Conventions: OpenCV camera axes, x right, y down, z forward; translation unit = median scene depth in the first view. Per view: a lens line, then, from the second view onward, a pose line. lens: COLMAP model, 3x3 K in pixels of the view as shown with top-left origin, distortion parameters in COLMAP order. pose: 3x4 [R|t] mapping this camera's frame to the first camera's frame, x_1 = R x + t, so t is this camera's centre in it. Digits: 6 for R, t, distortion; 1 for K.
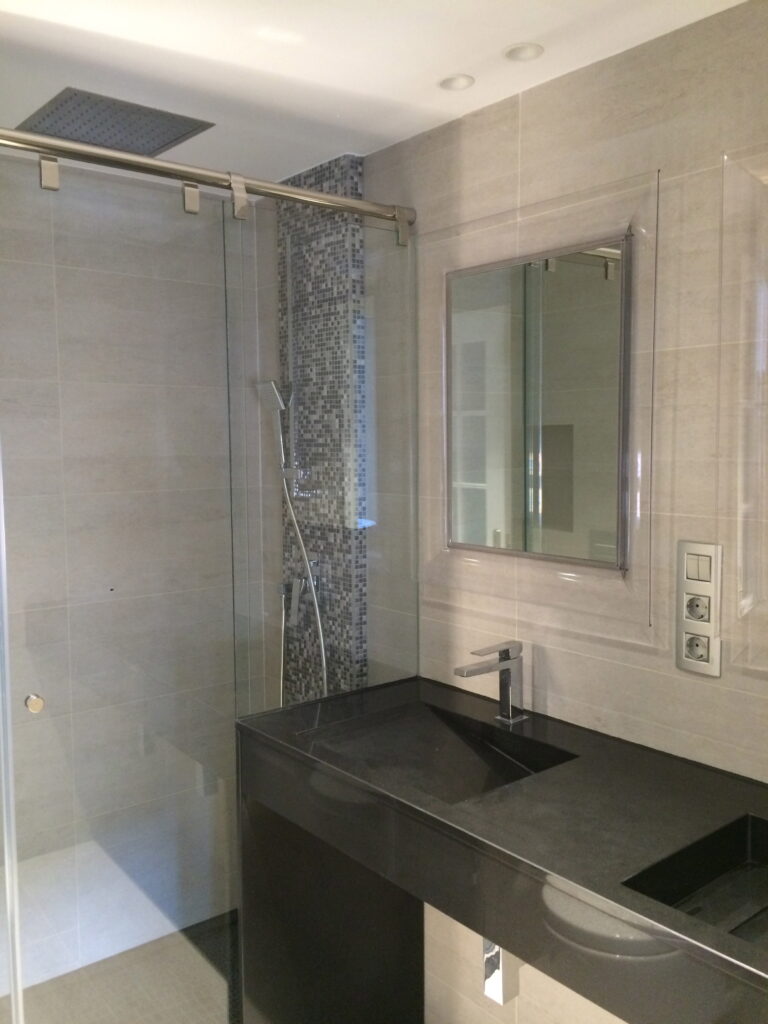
lens RADIAL K [[879.0, 0, 384.7], [0, 879.0, 509.5], [0, 0, 1]] dist [0.089036, -0.120113]
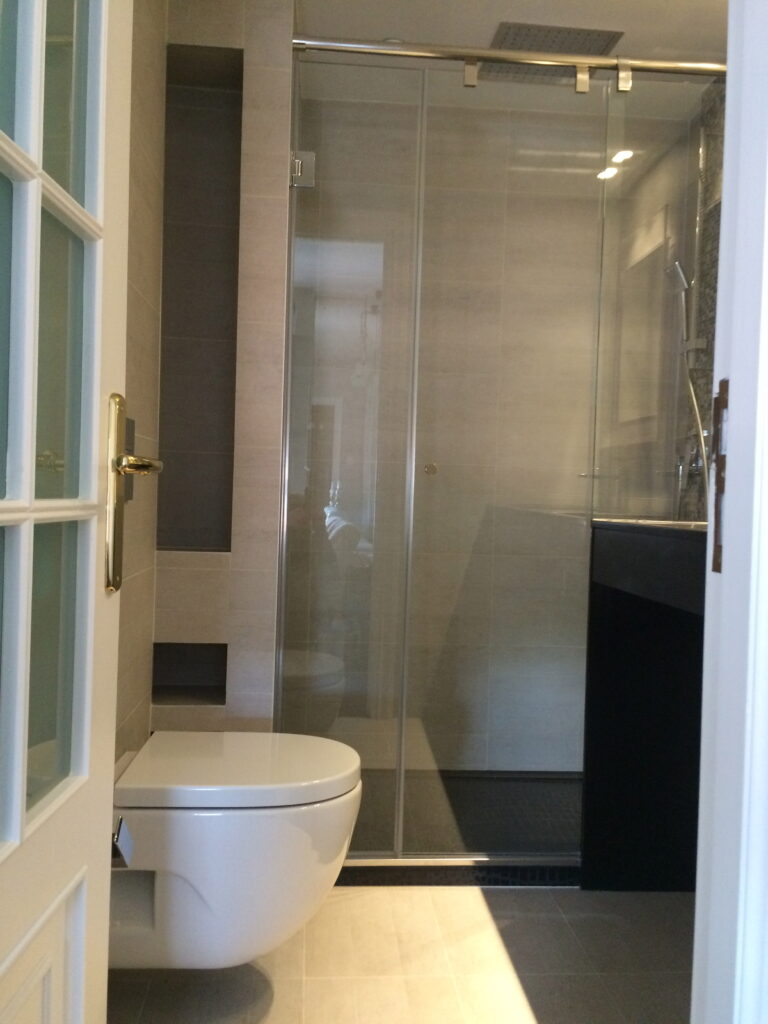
lens RADIAL K [[879.0, 0, 384.0], [0, 879.0, 509.8], [0, 0, 1]] dist [0.089036, -0.120113]
pose [[0.824380, 0.045804, -0.564180, 0.216583], [-0.084229, 0.995550, -0.042250, 0.243587], [0.559735, 0.082350, 0.824570, -0.094945]]
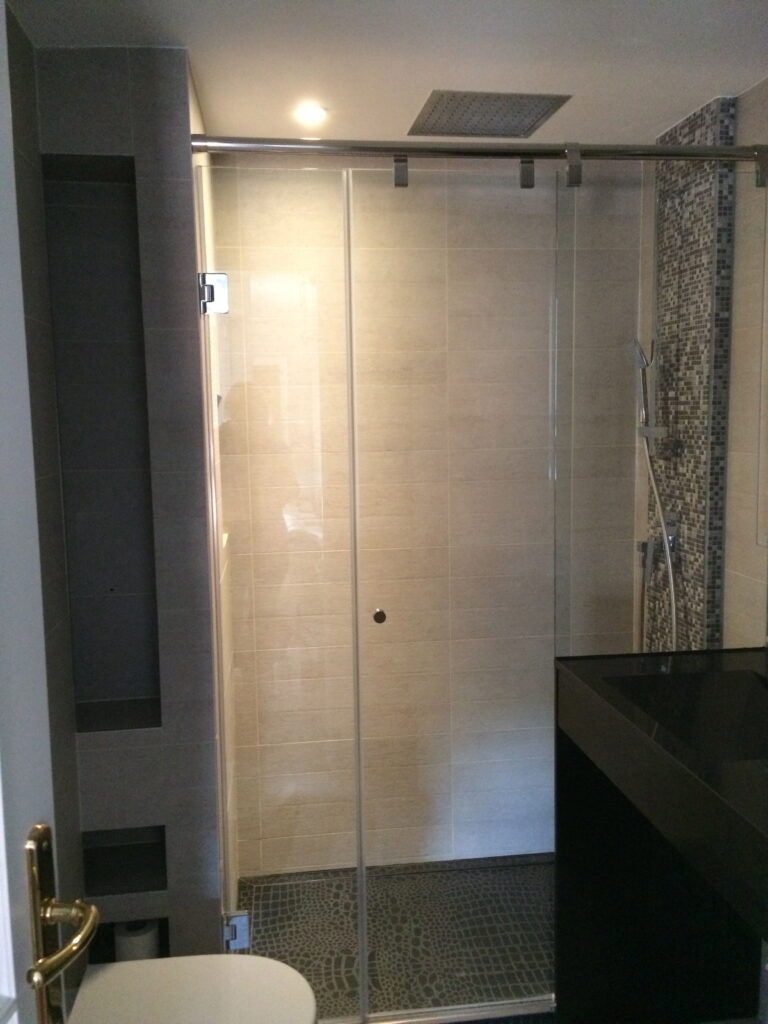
lens RADIAL K [[879.0, 0, 383.8], [0, 879.0, 508.4], [0, 0, 1]] dist [0.089036, -0.120113]
pose [[0.854782, 0.050743, -0.516501, 0.165201], [-0.031742, 0.998457, 0.045562, 0.010114], [0.518016, -0.022551, 0.855074, -0.020857]]
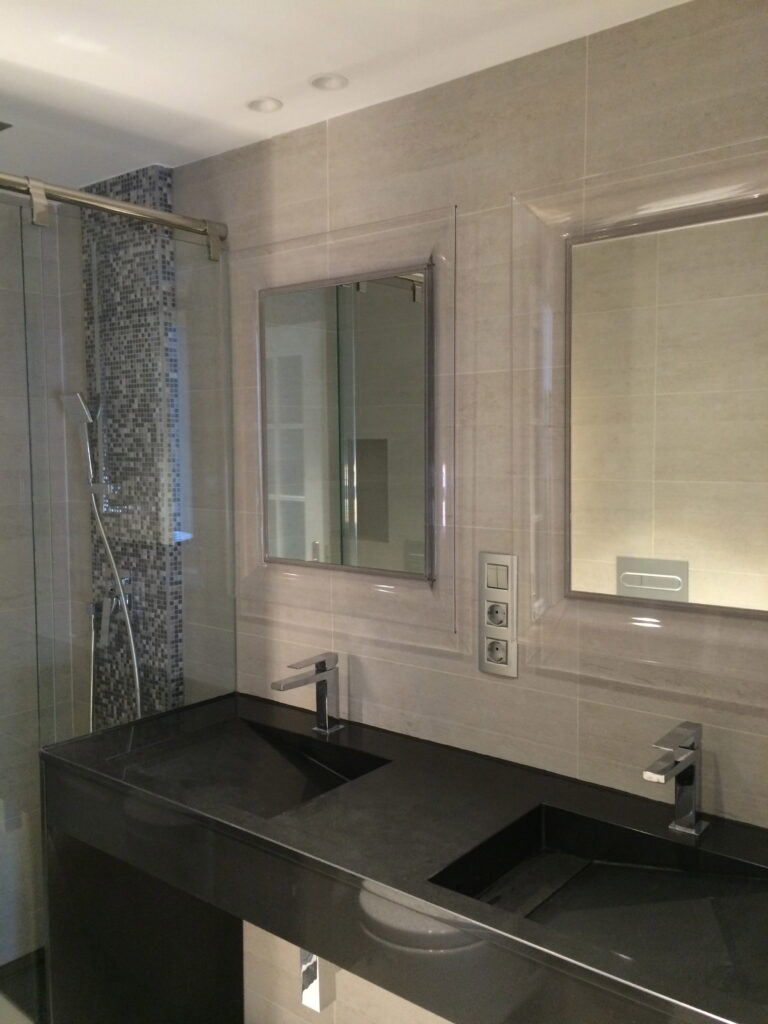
lens RADIAL K [[879.0, 0, 385.0], [0, 879.0, 509.4], [0, 0, 1]] dist [0.089036, -0.120113]
pose [[0.979576, -0.011312, 0.200754, 0.004340], [0.013515, 0.999862, -0.009609, -0.004928], [-0.200618, 0.012126, 0.979595, -0.012612]]
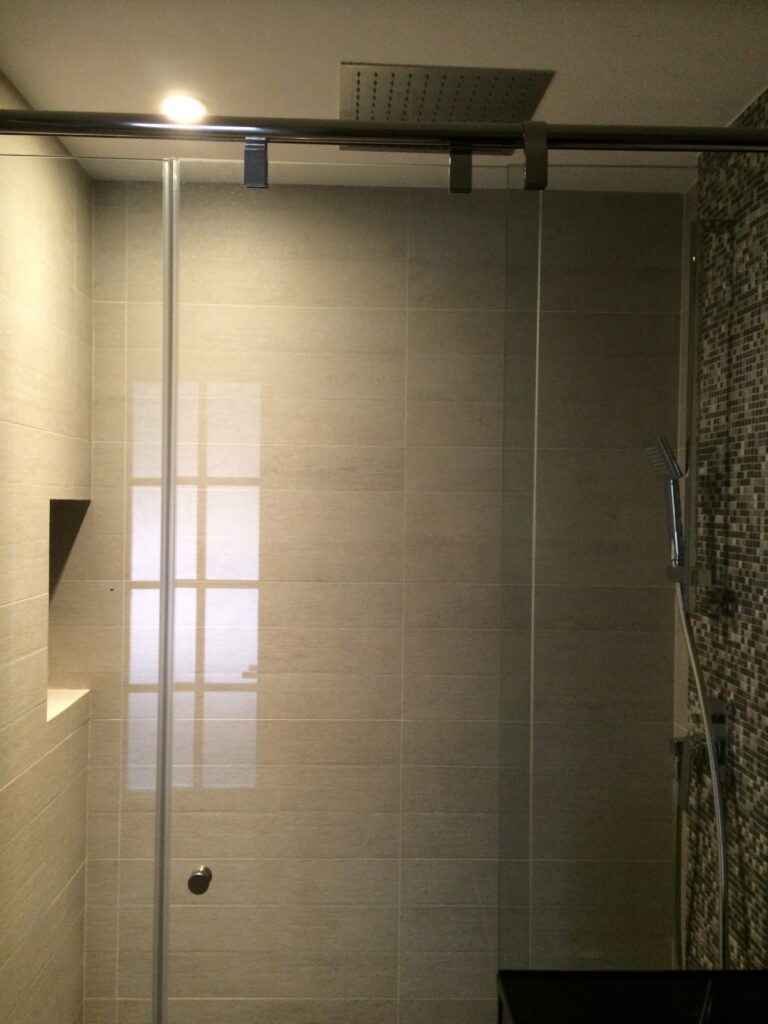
lens RADIAL K [[879.0, 0, 386.9], [0, 879.0, 508.9], [0, 0, 1]] dist [0.089036, -0.120113]
pose [[0.801408, 0.022669, -0.597688, 0.114222], [-0.068545, 0.996179, -0.054126, -0.040638], [0.594177, 0.084345, 0.799900, 0.344907]]
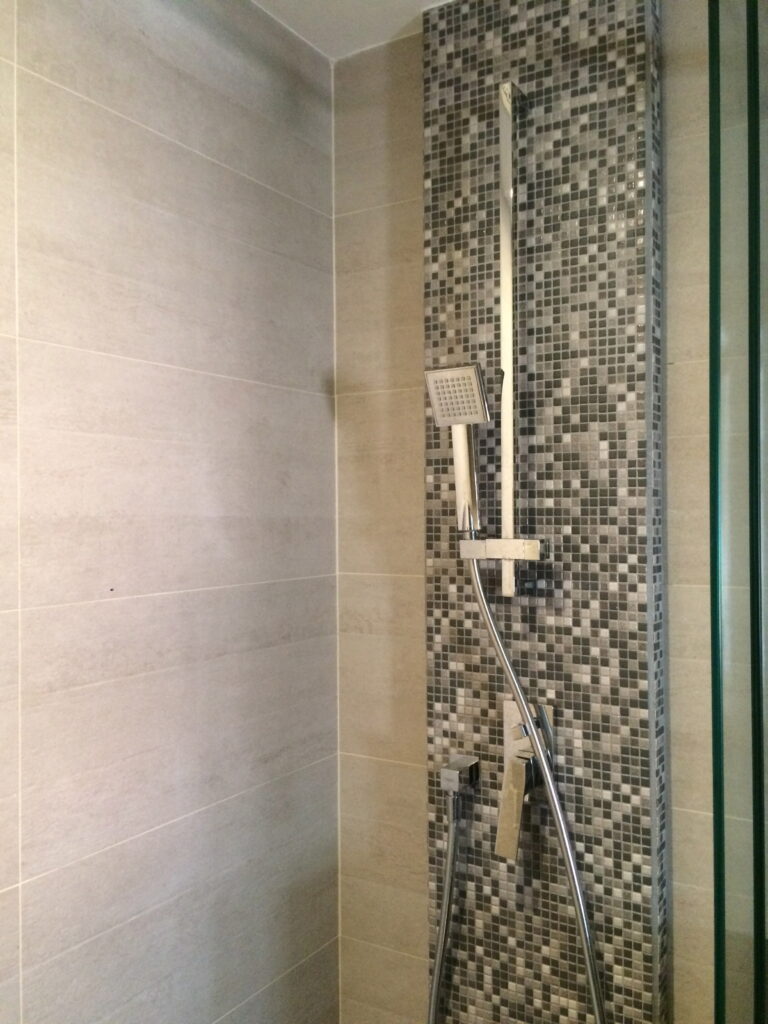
lens RADIAL K [[879.0, 0, 387.7], [0, 879.0, 510.1], [0, 0, 1]] dist [0.089036, -0.120113]
pose [[0.942047, 0.002434, 0.335473, -0.348106], [0.027151, 0.996140, -0.083470, -0.023712], [-0.334382, 0.087741, 0.938344, 0.567815]]
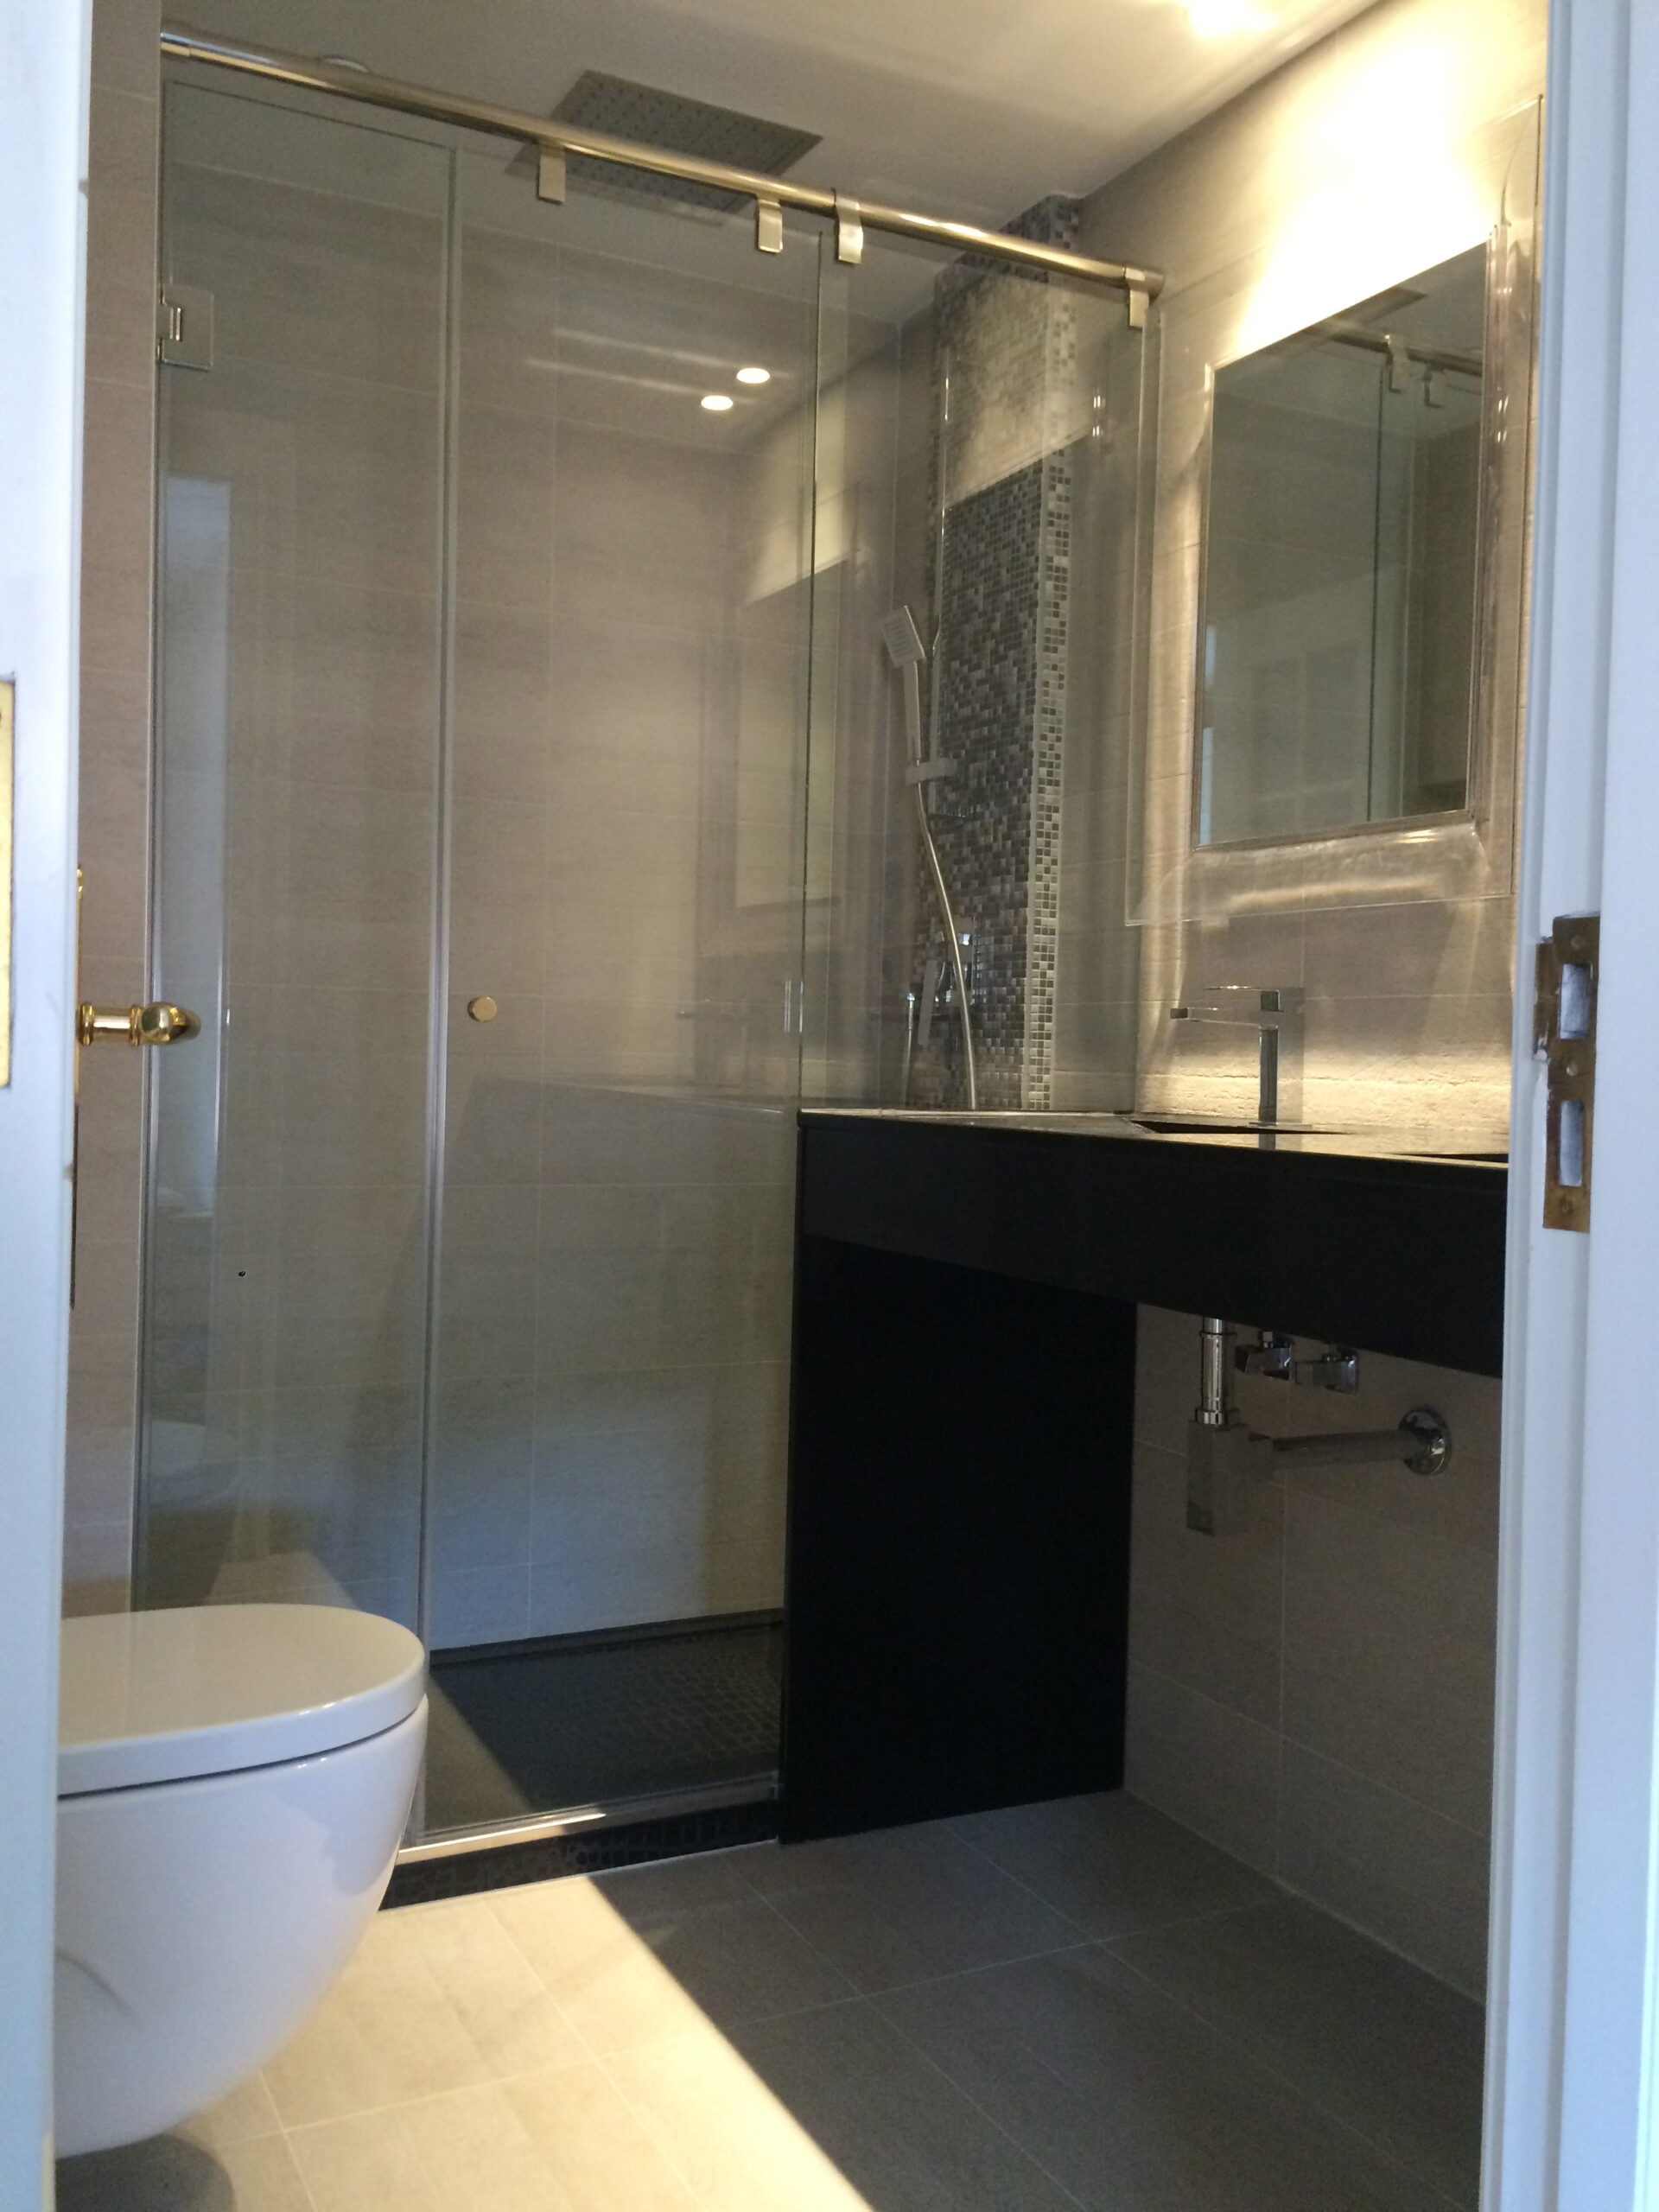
lens RADIAL K [[1898.8, 0, 832.0], [0, 1898.8, 1102.8], [0, 0, 1]] dist [0.089036, -0.120113]
pose [[0.977706, 0.038567, -0.206408, 0.093654], [-0.050738, 0.997251, -0.053997, 0.245805], [0.203758, 0.063266, 0.976975, -0.189942]]
